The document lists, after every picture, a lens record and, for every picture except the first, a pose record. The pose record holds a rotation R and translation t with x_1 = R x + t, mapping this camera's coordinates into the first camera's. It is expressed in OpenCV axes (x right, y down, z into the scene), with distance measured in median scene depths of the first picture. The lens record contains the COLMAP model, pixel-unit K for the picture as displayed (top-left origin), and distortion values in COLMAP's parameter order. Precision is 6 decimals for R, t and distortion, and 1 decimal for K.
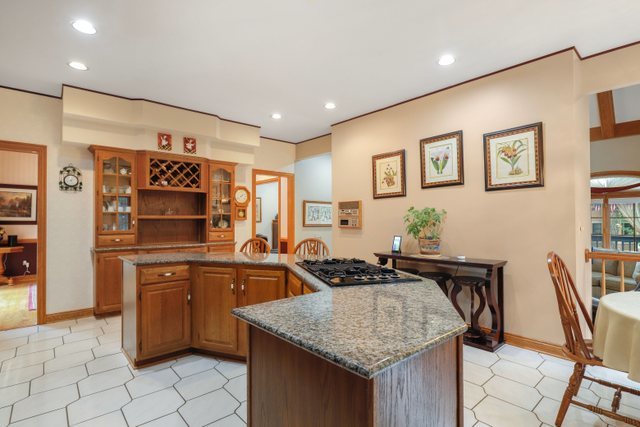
lens RADIAL K [[319.2, 0, 320.3], [0, 319.2, 217.2], [0, 0, 1]] dist [0.001162, -0.000041]
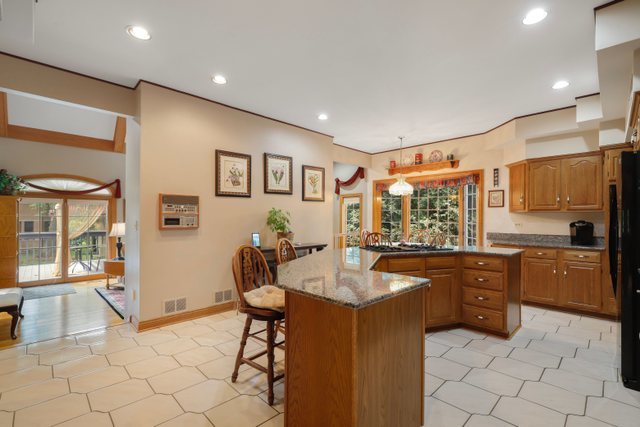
lens RADIAL K [[289.4, 0, 322.1], [0, 289.4, 215.1], [0, 0, 1]] dist [0.000278, 0.000115]
pose [[-0.057159, 0.014832, 0.998255, -0.750921], [-0.011434, 0.999814, -0.015510, 0.008692], [-0.998300, -0.012300, -0.056978, 0.802491]]
